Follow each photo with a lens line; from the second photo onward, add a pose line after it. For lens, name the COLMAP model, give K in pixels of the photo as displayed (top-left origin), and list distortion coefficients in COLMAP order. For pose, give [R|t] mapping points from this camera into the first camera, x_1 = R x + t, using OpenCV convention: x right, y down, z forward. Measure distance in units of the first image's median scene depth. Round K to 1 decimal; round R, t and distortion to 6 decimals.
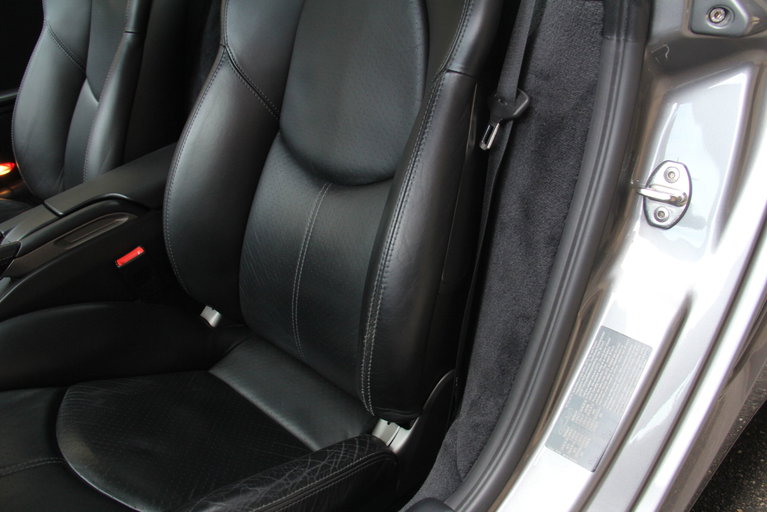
lens RADIAL K [[627.7, 0, 384.3], [0, 627.7, 253.3], [0, 0, 1]] dist [-0.182845, 0.124673]
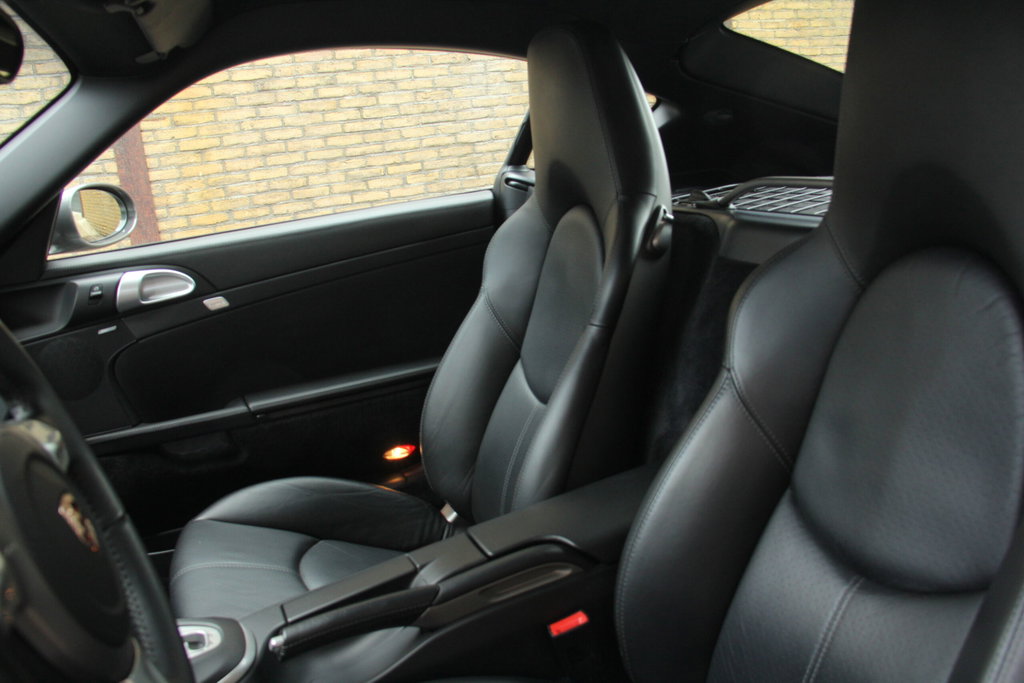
lens RADIAL K [[838.0, 0, 533.0], [0, 838.0, 347.8], [0, 0, 1]] dist [-0.182845, 0.124673]
pose [[0.930473, 0.070624, -0.359488, -0.123581], [-0.156662, 0.963706, -0.216166, -0.105769], [0.331174, 0.257455, 0.907767, -0.034428]]
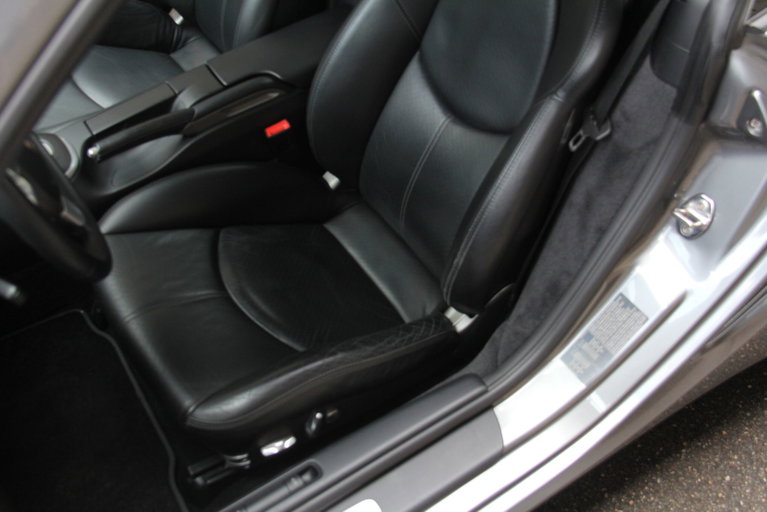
lens RADIAL K [[770.4, 0, 381.8], [0, 770.4, 252.4], [0, 0, 1]] dist [-0.036757, 0.000000]
pose [[0.973214, 0.215481, -0.080146, -0.042753], [-0.178433, 0.927775, 0.327711, -0.329552], [0.144973, -0.304633, 0.941372, -0.523731]]
